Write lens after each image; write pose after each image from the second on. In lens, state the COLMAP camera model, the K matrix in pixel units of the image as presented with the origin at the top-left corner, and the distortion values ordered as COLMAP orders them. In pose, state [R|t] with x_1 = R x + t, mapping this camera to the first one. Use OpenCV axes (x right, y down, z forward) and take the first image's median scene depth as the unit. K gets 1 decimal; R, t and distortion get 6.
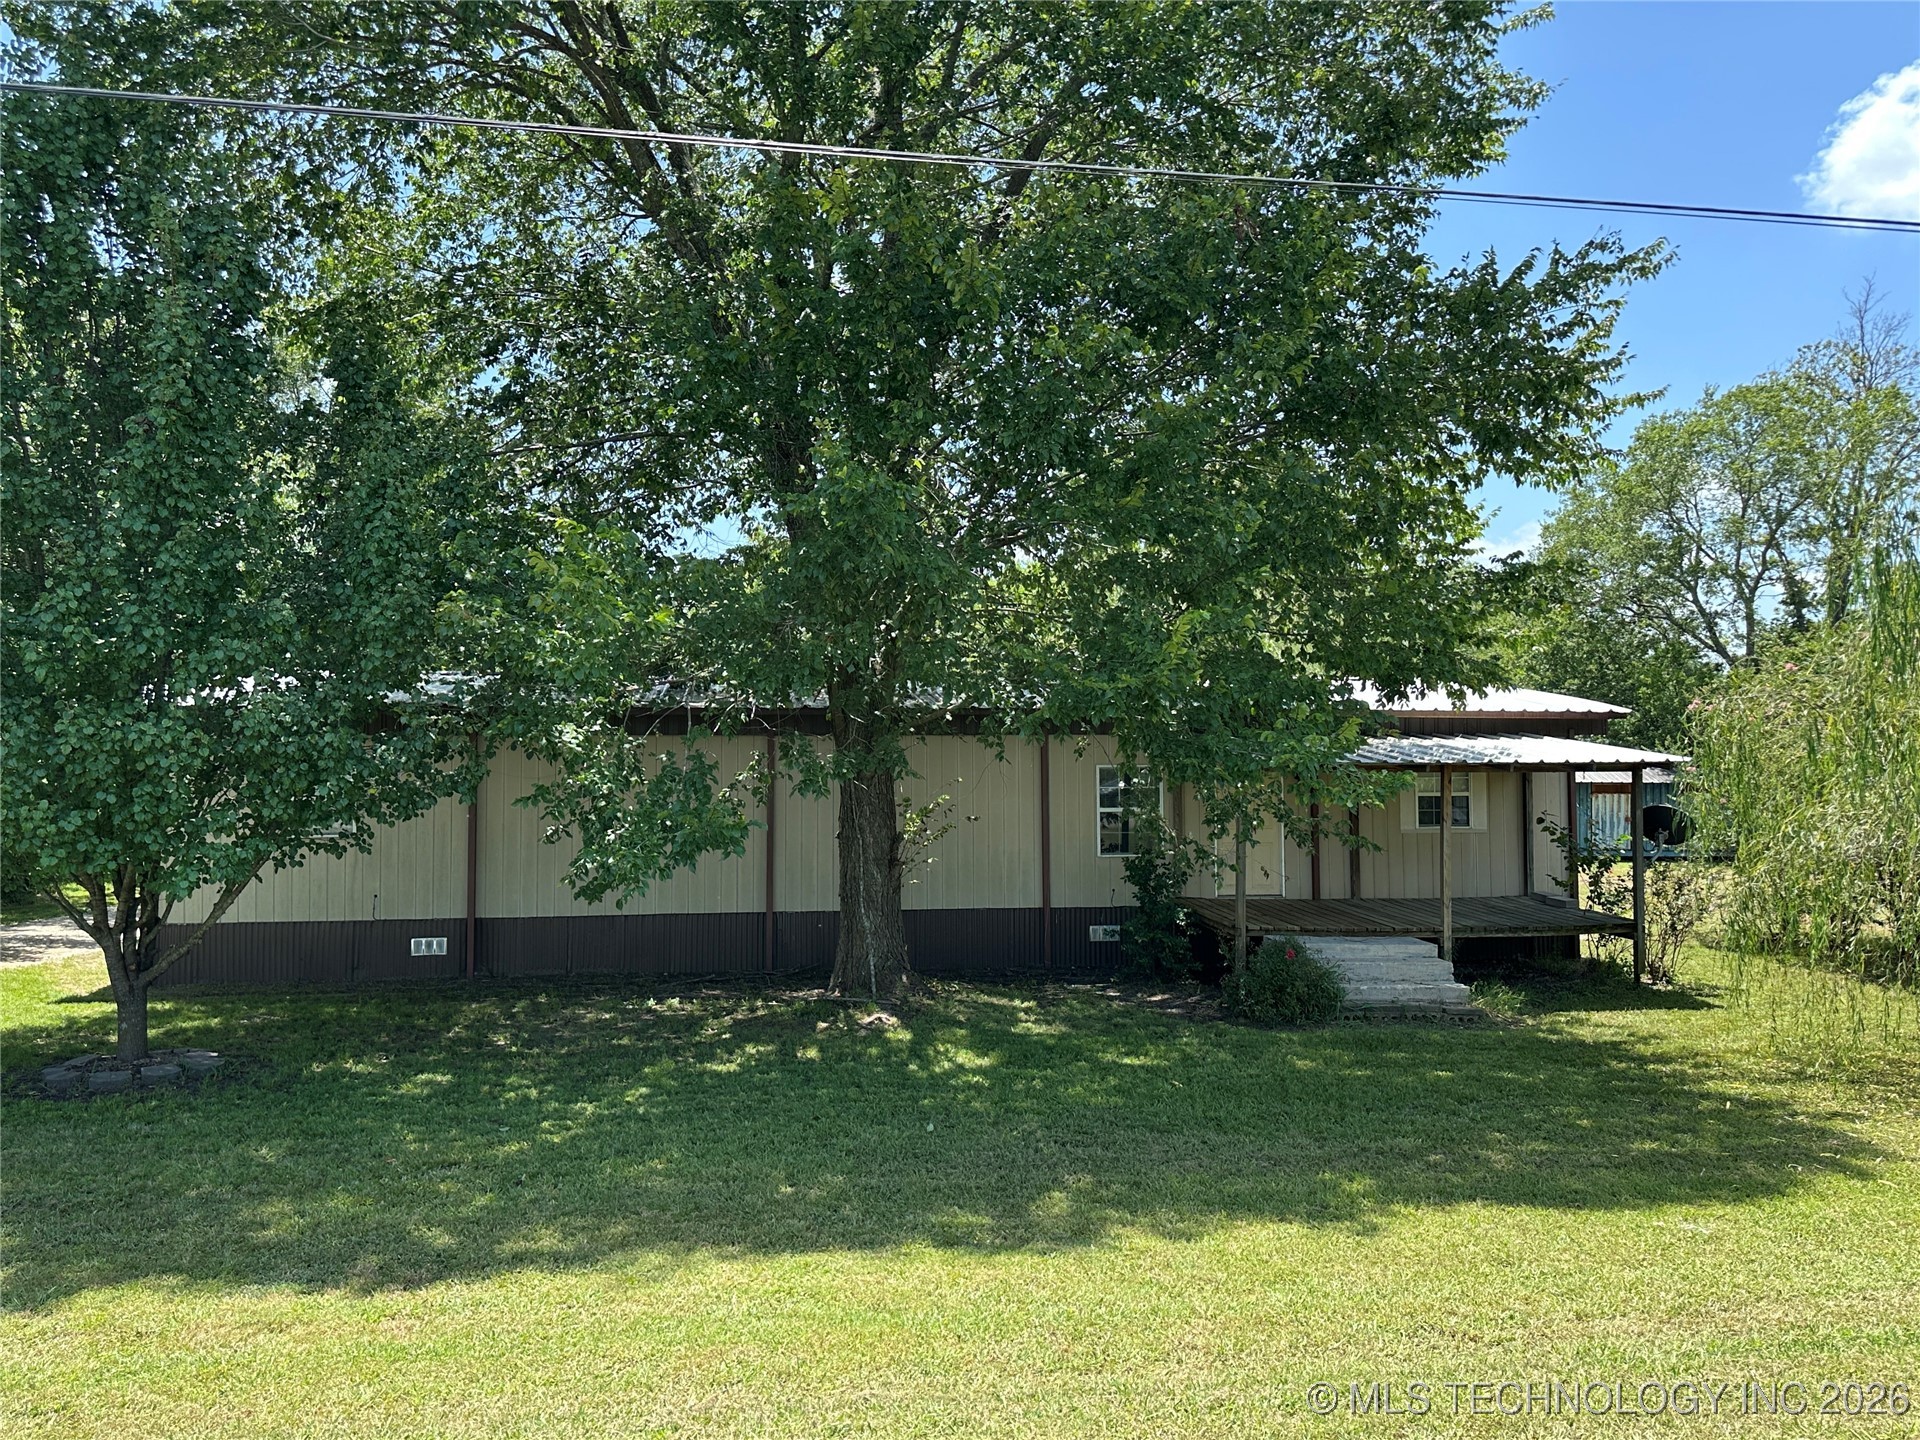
lens RADIAL K [[1351.8, 0, 968.0], [0, 1351.8, 707.5], [0, 0, 1]] dist [0.081539, -0.101642]
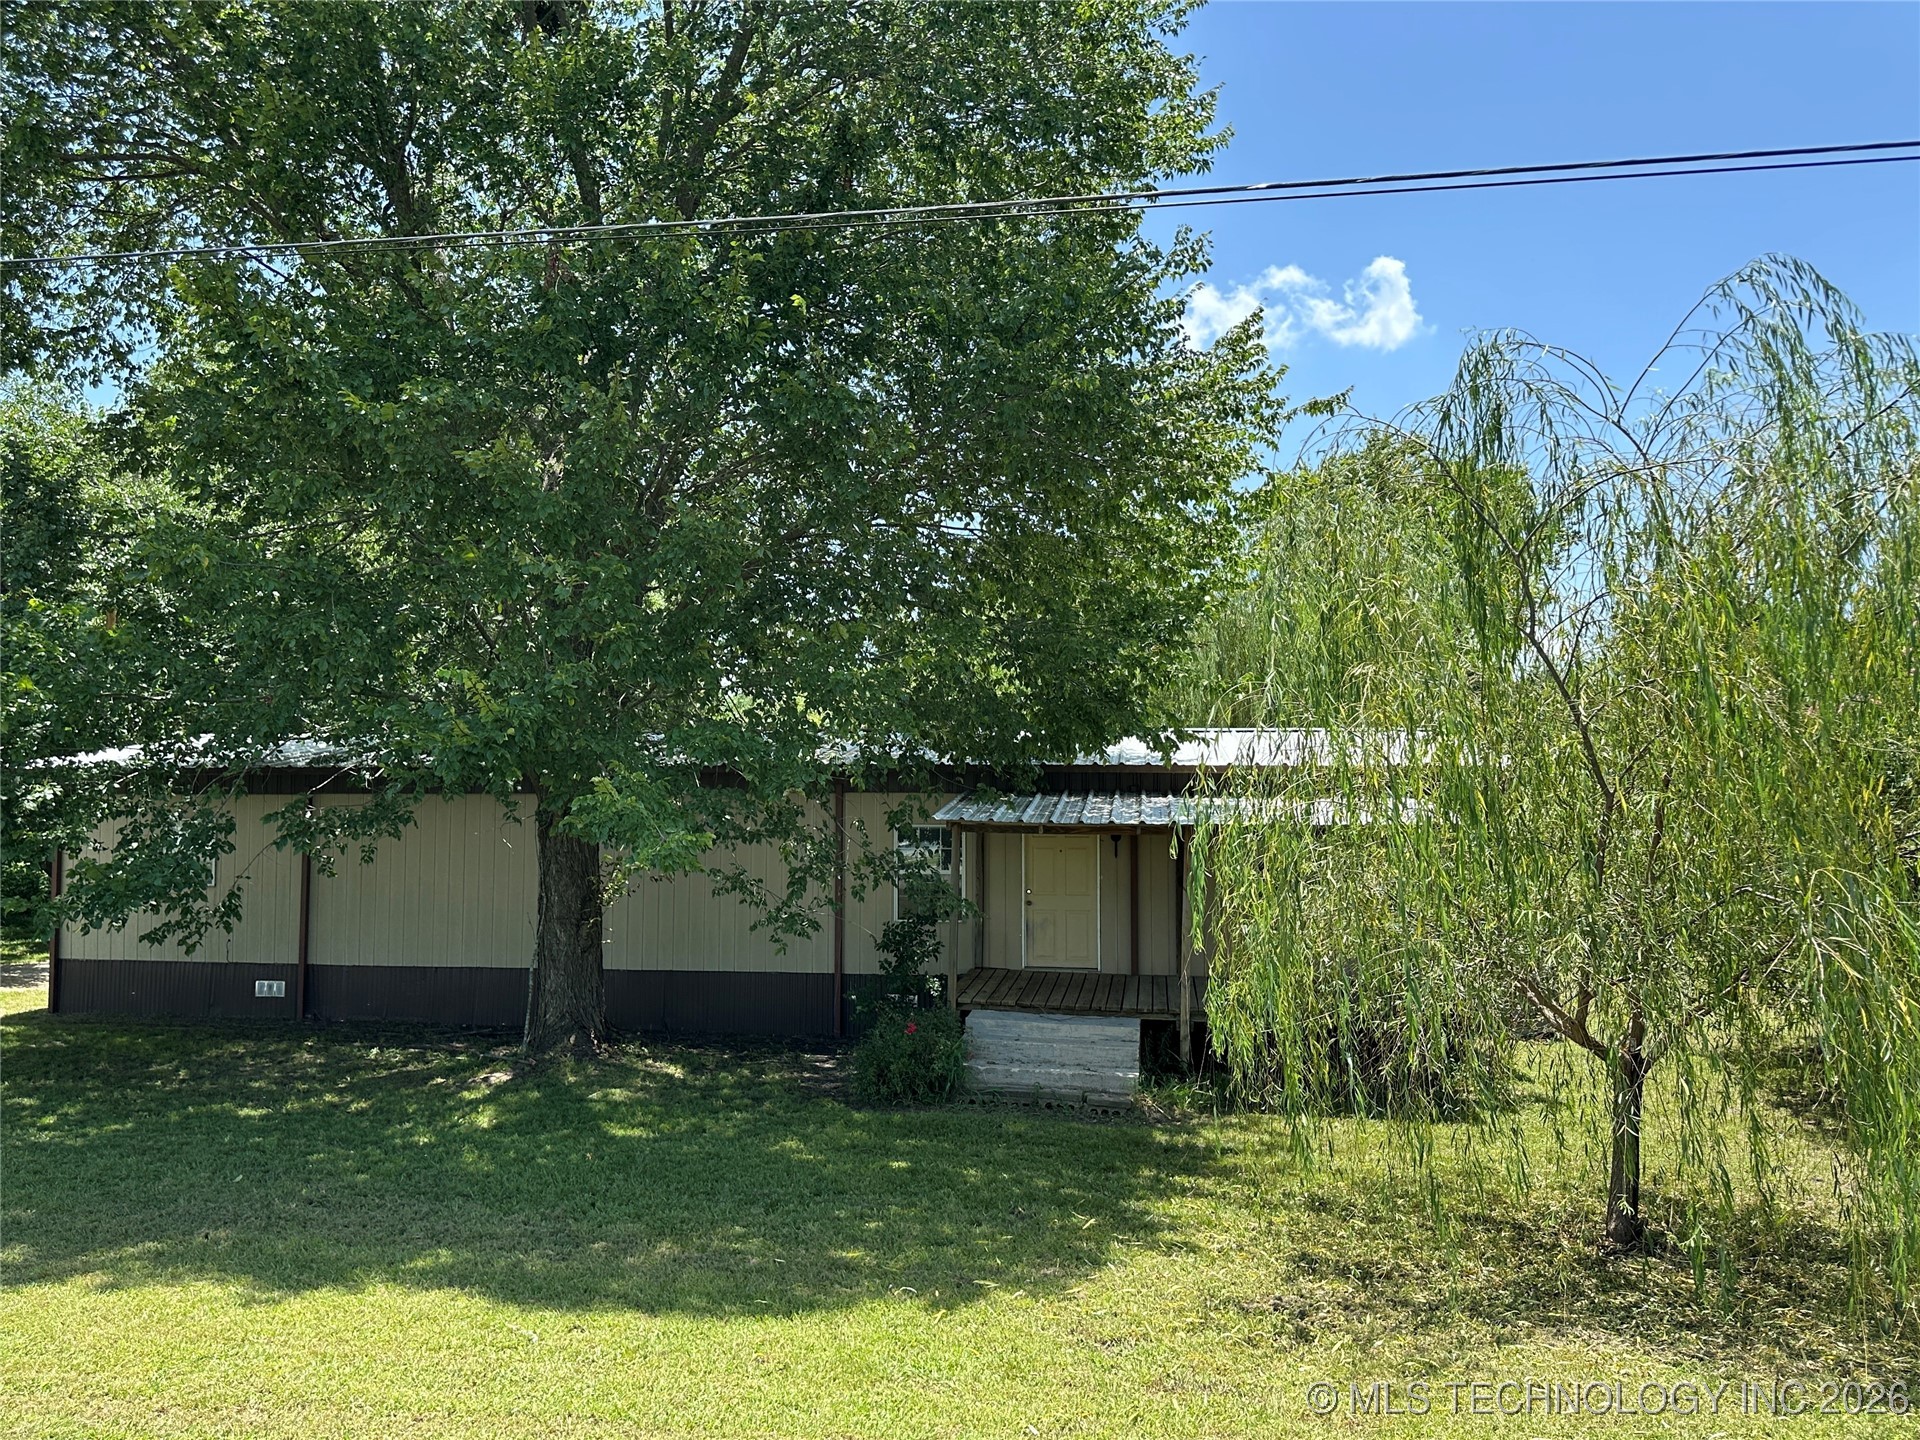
lens RADIAL K [[1351.8, 0, 968.0], [0, 1351.8, 707.5], [0, 0, 1]] dist [0.081539, -0.101642]
pose [[0.954834, -0.022647, -0.296275, 0.598075], [0.008368, 0.998745, -0.049374, 0.008578], [0.297022, 0.044665, 0.953826, 0.118698]]
